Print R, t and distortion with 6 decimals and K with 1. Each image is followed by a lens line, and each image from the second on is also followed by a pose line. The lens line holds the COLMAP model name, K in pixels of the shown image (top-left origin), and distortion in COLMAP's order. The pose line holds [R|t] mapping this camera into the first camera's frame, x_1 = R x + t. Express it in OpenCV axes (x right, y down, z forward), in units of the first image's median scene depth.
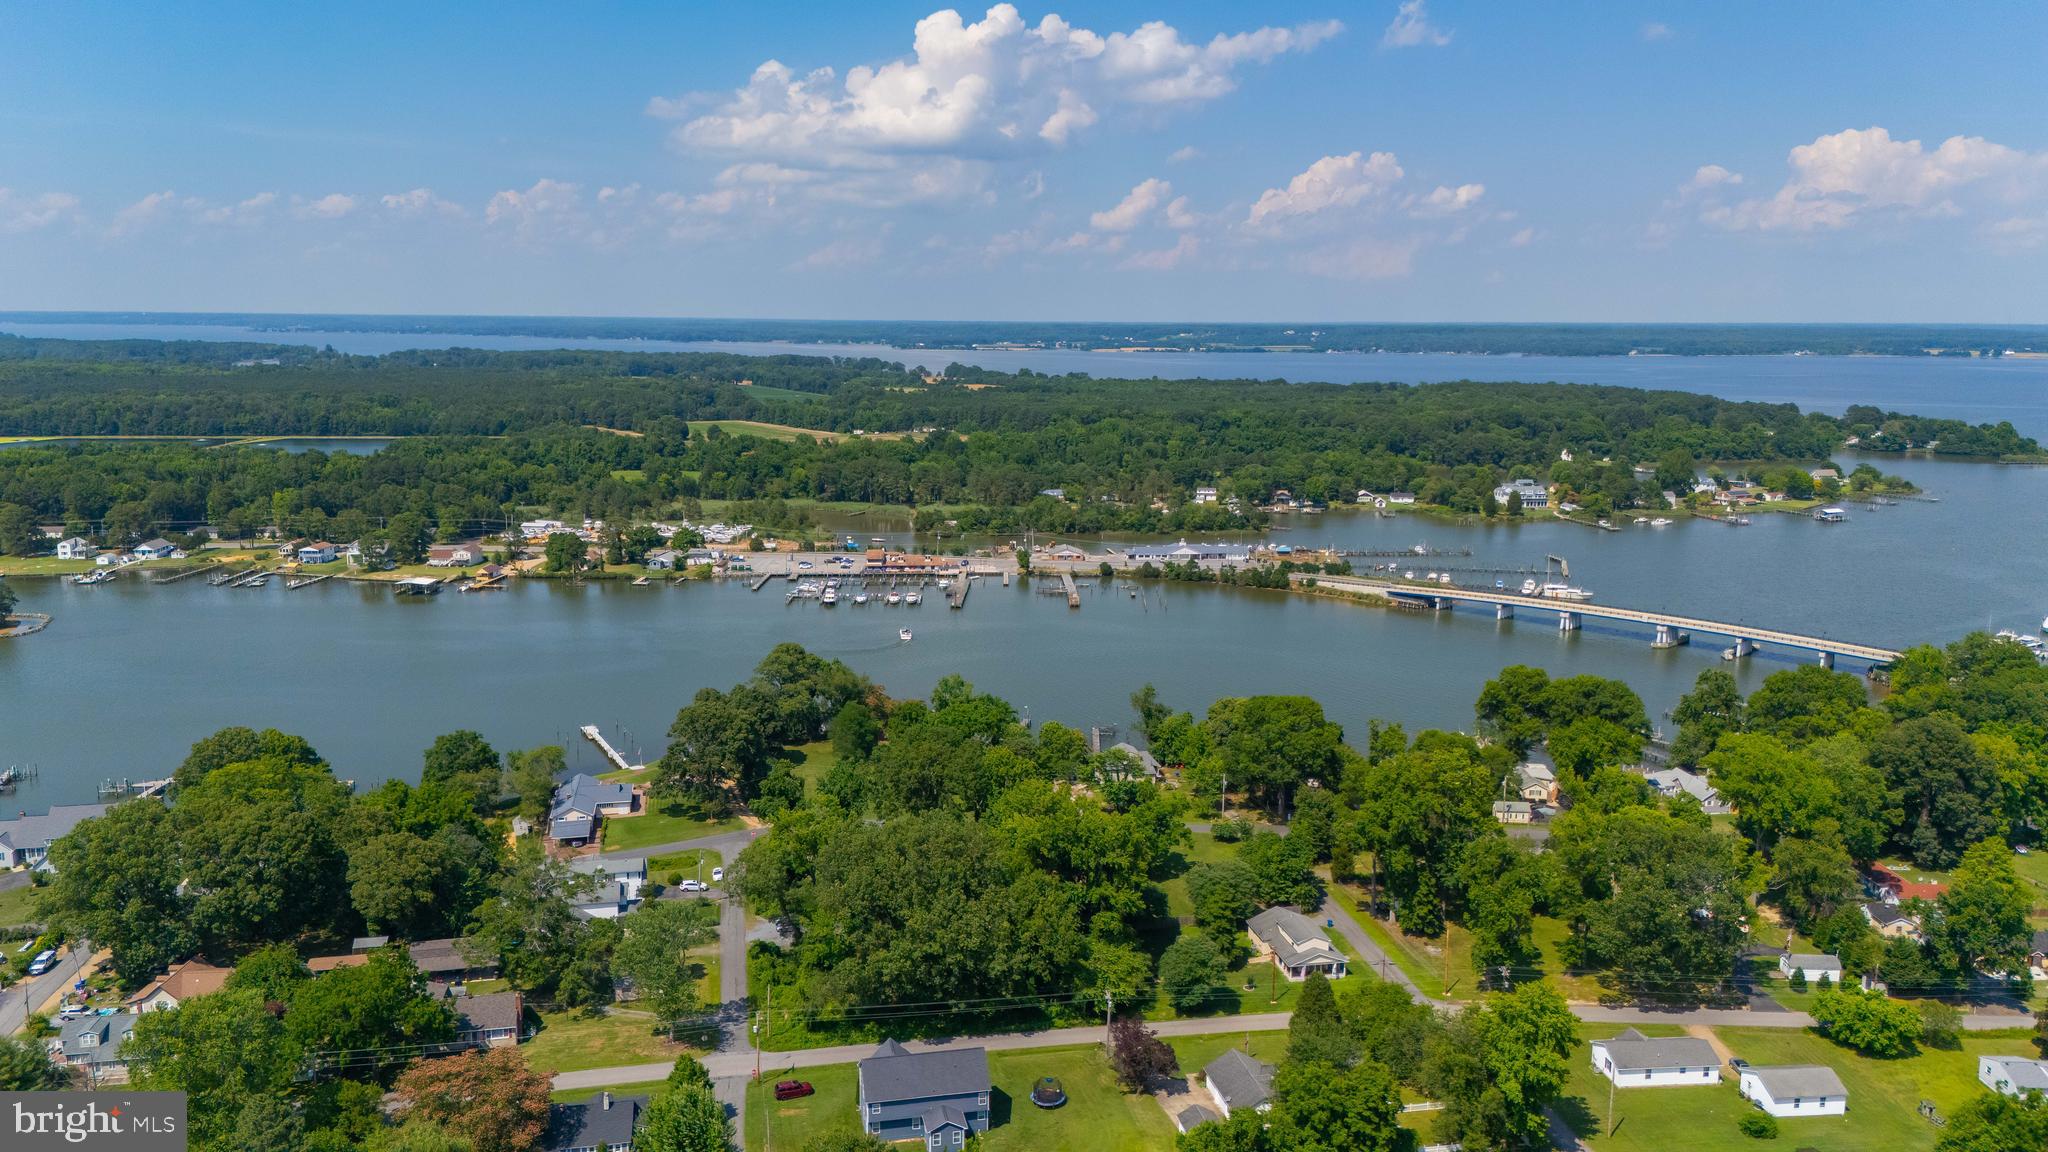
lens RADIAL K [[1514.1, 0, 1015.7], [0, 1514.1, 568.2], [0, 0, 1]] dist [0.049366, -0.006137]
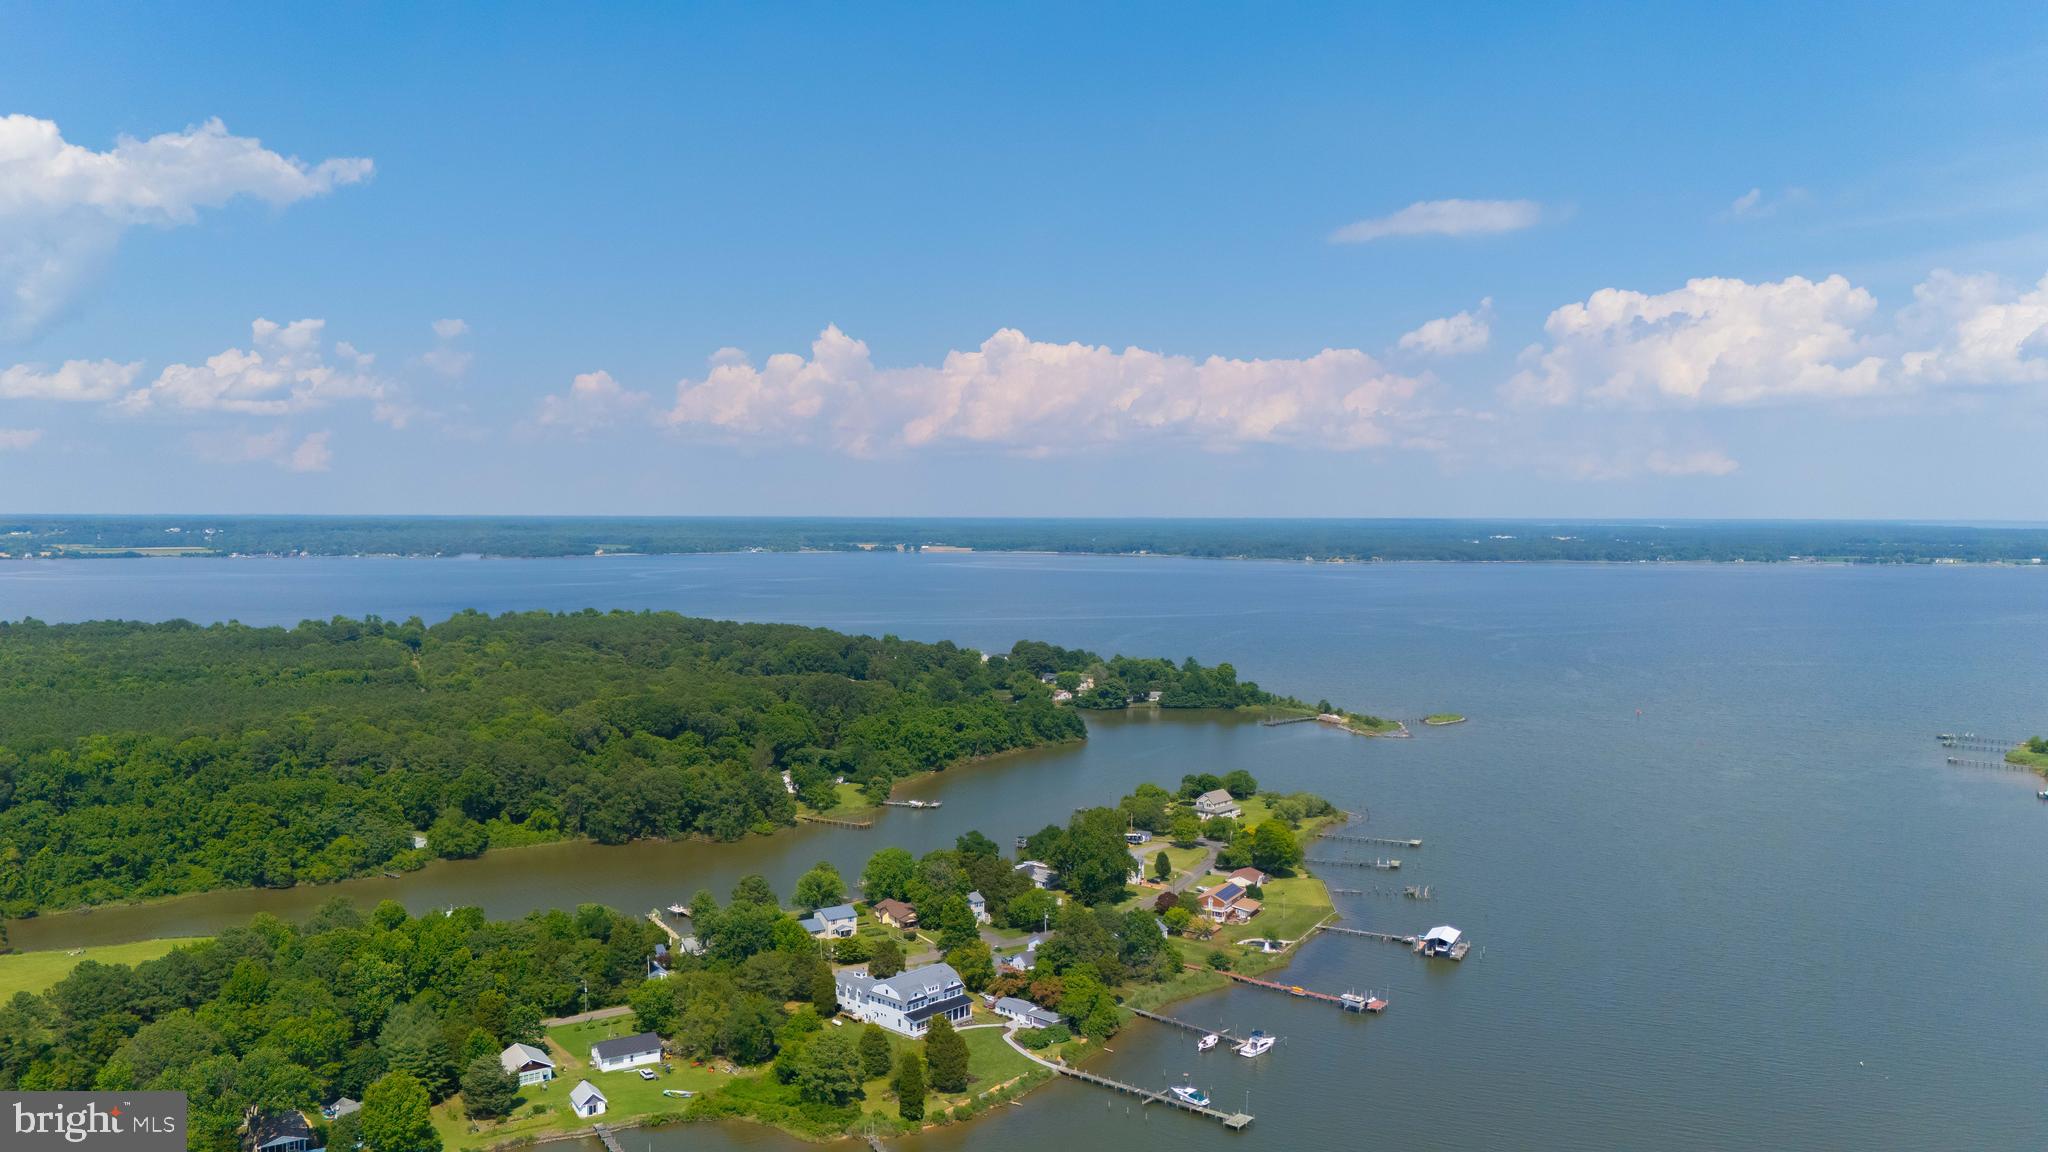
lens RADIAL K [[1514.1, 0, 1015.7], [0, 1514.1, 568.2], [0, 0, 1]] dist [0.049366, -0.006137]
pose [[0.776975, -0.030246, 0.628804, 0.067367], [0.107841, 0.990475, -0.085609, -0.086373], [-0.620226, 0.134327, 0.772837, 0.447965]]
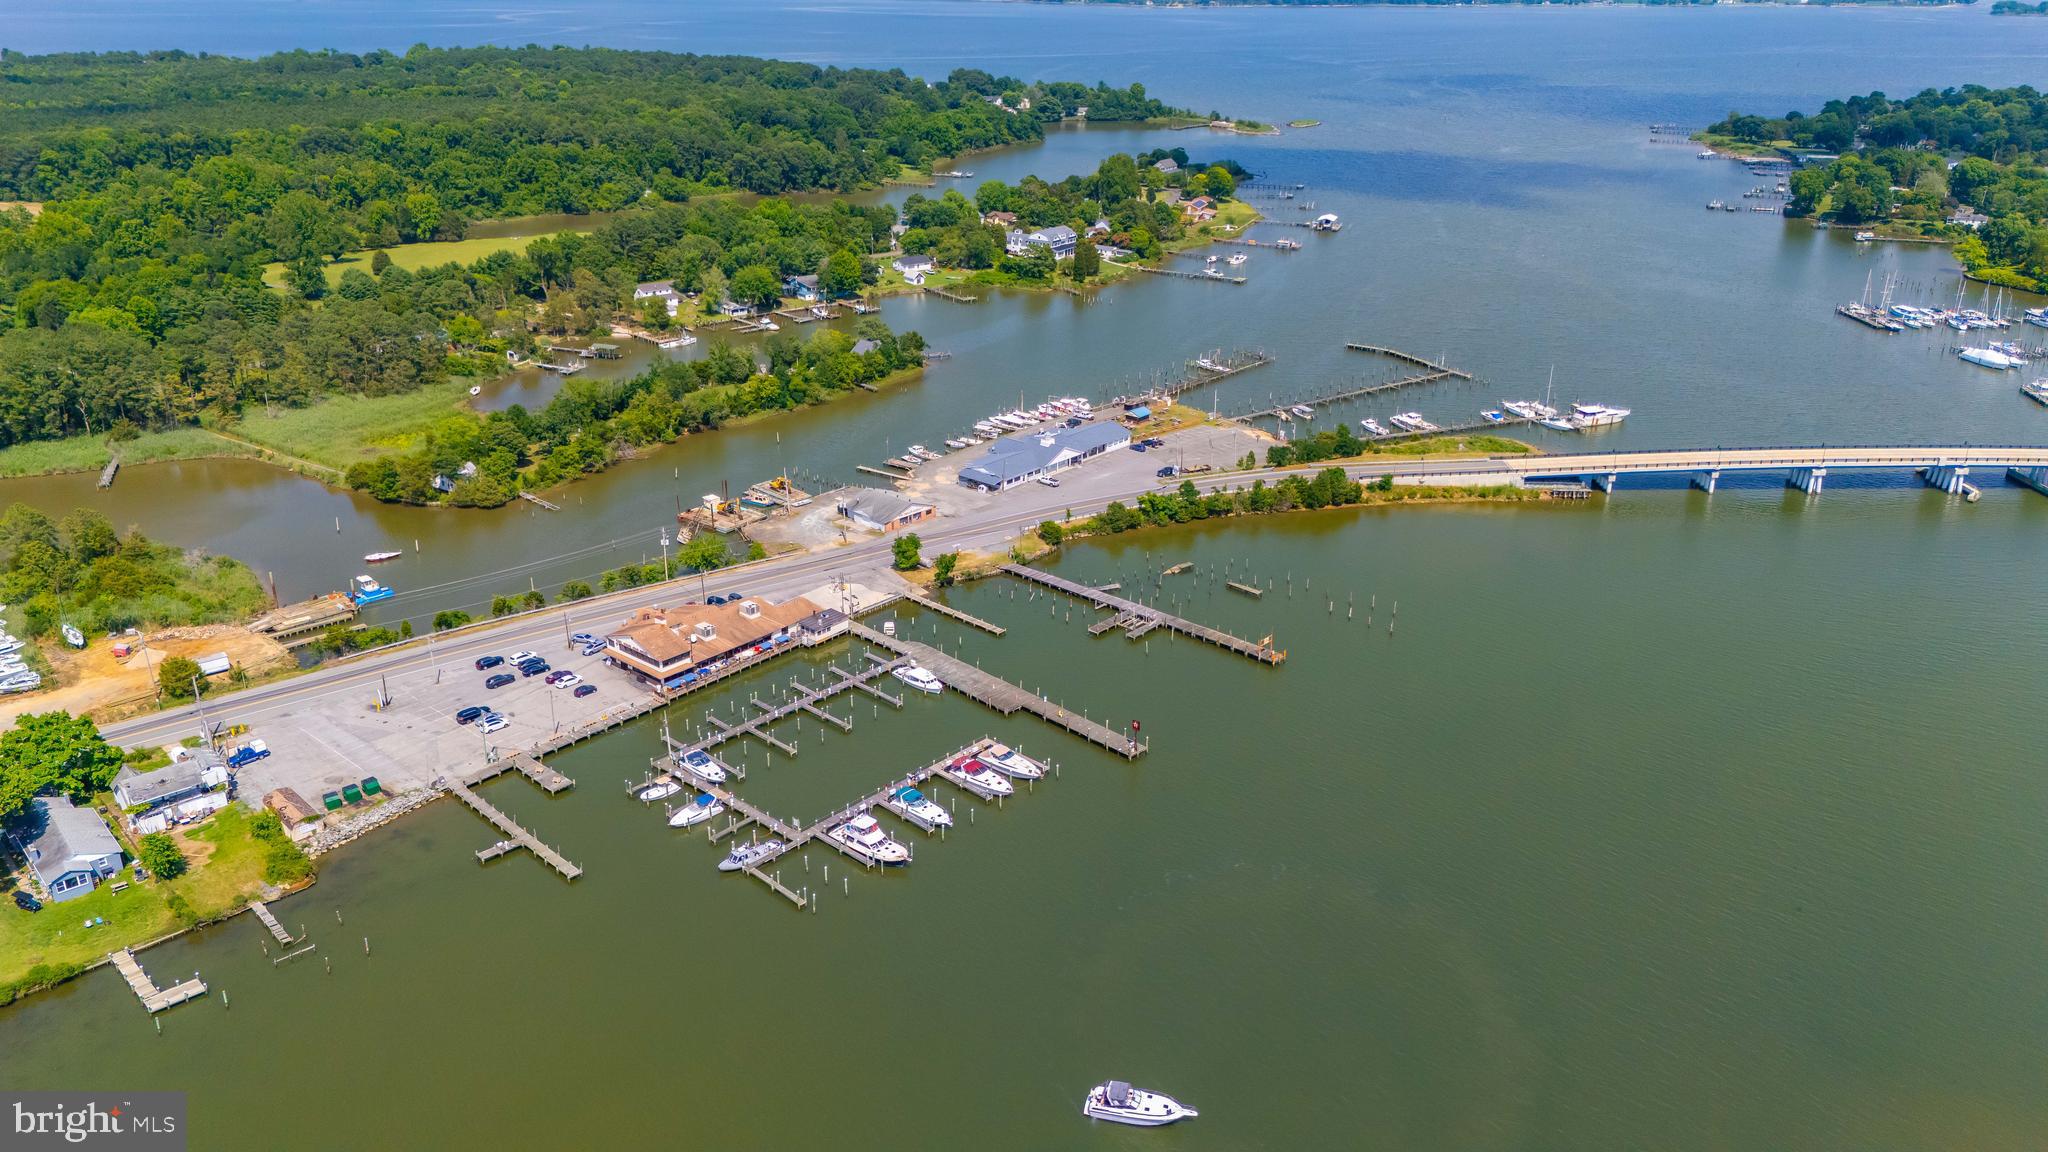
lens RADIAL K [[1514.1, 0, 1015.7], [0, 1514.1, 568.2], [0, 0, 1]] dist [0.049366, -0.006137]
pose [[0.692185, -0.271664, 0.668640, -0.155754], [0.116351, 0.956337, 0.268107, -0.066601], [-0.712280, -0.107783, 0.693570, 0.328998]]
